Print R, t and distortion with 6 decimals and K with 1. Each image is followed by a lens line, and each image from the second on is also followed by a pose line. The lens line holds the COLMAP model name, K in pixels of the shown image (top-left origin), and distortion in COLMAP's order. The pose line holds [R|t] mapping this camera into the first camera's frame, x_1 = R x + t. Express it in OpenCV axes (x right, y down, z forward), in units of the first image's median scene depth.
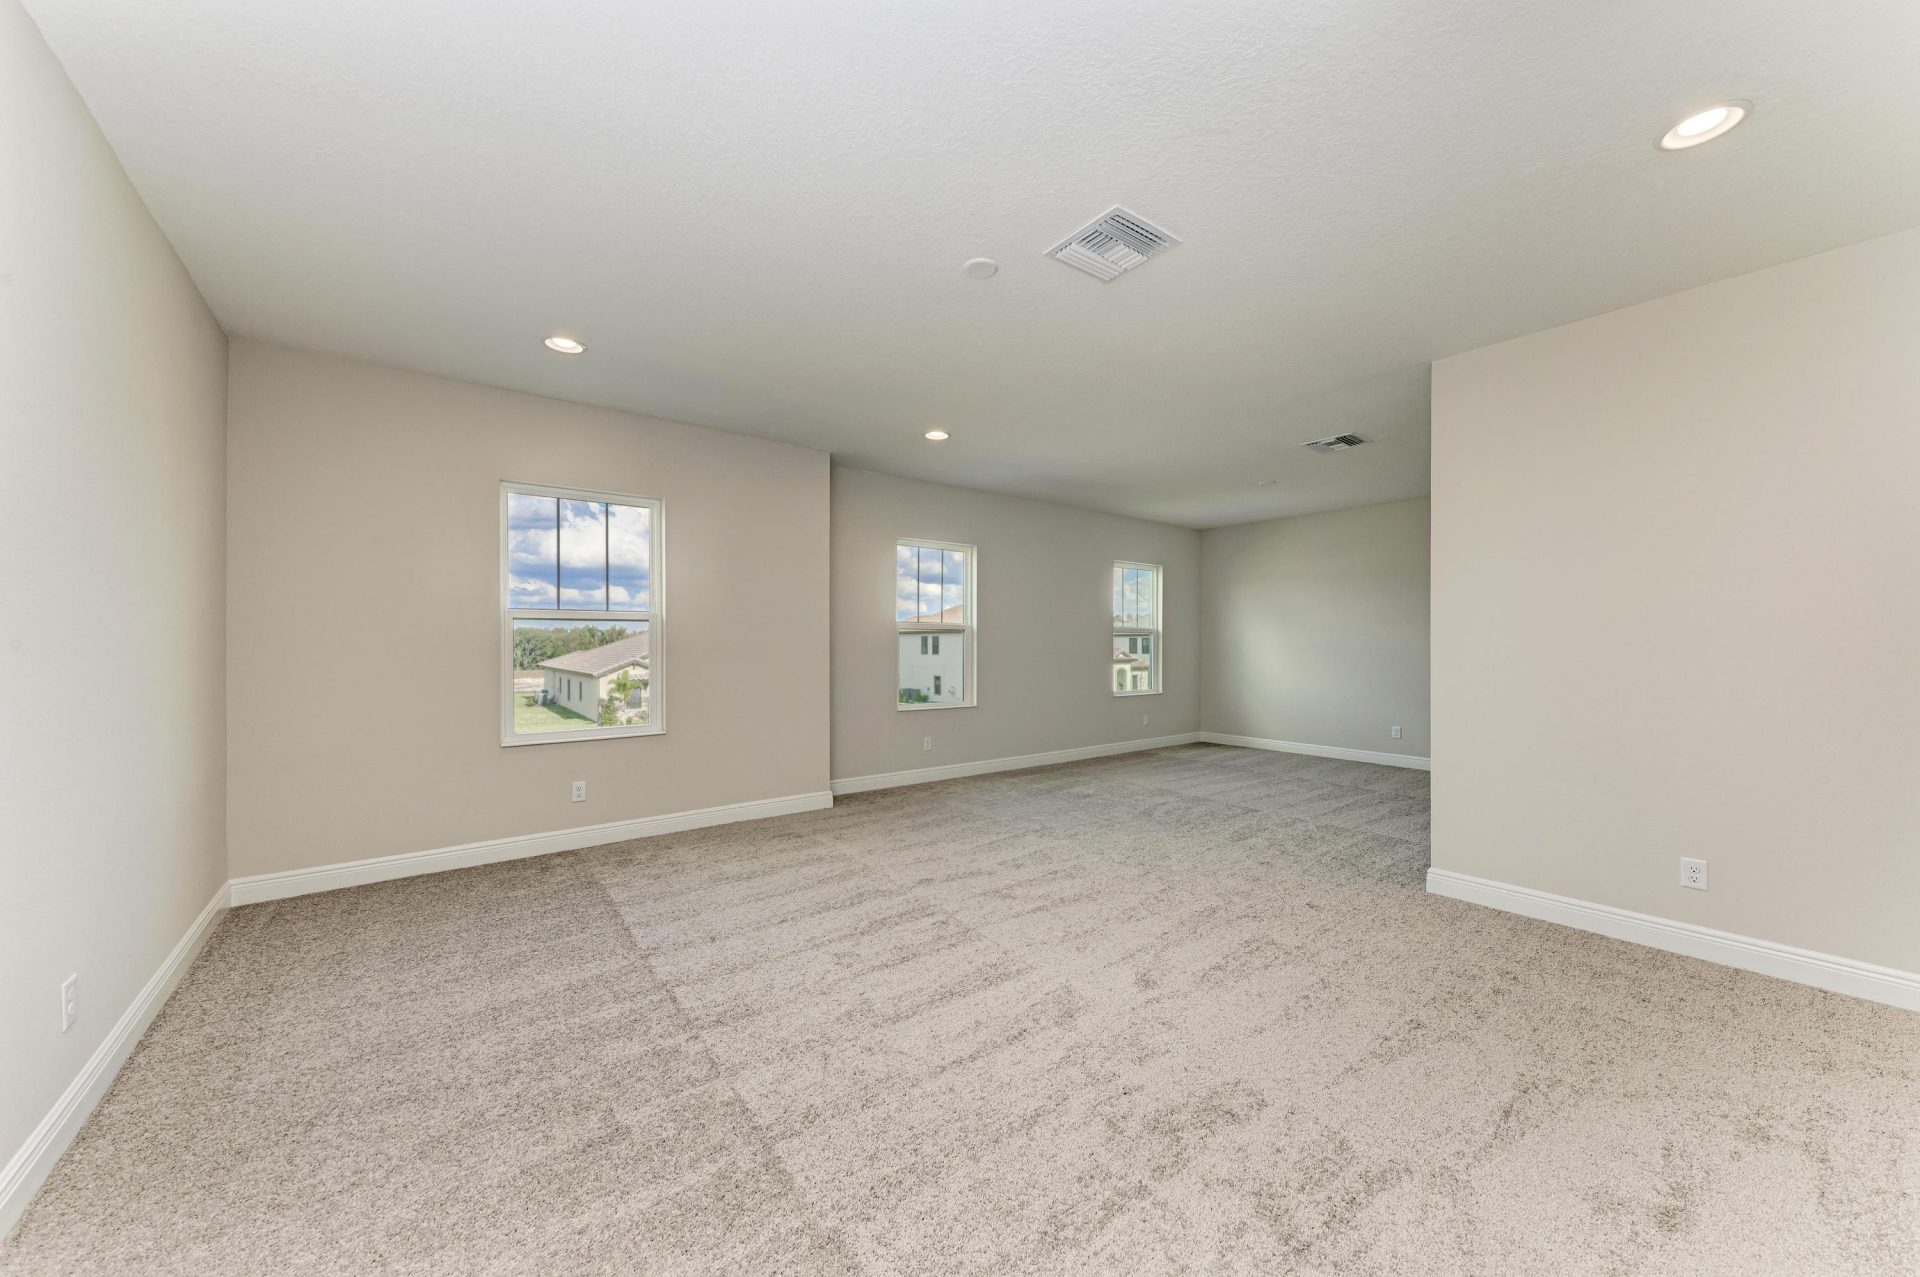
lens RADIAL K [[726.4, 0, 950.9], [0, 726.4, 644.7], [0, 0, 1]] dist [0.023384, -0.000001]
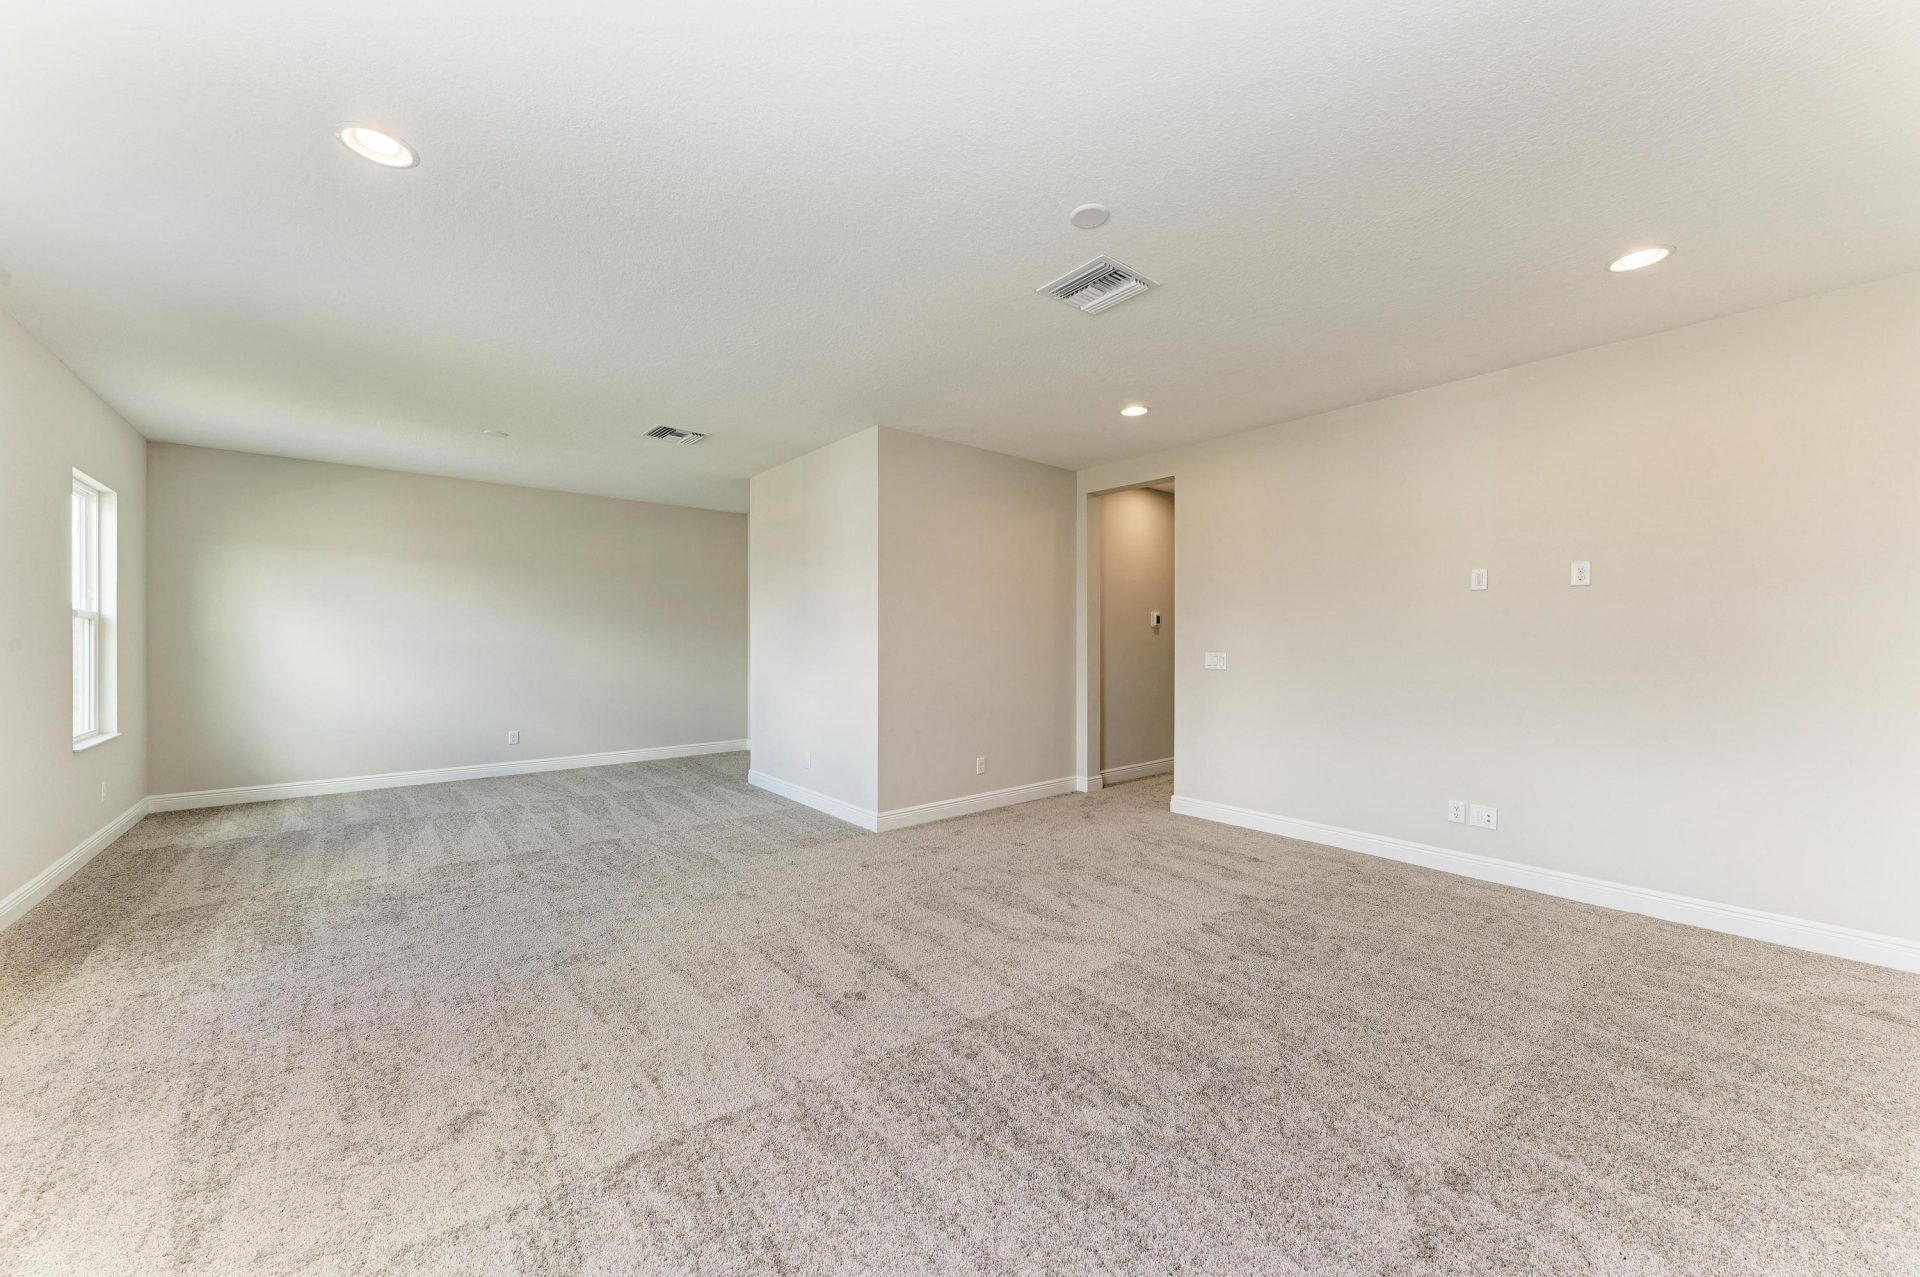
lens RADIAL K [[726.4, 0, 950.9], [0, 726.4, 644.7], [0, 0, 1]] dist [0.023384, -0.000001]
pose [[-0.069949, -0.005201, 0.997537, -0.681366], [0.000156, 0.999986, 0.005225, -0.006543], [-0.997551, 0.000521, -0.069947, 1.003688]]
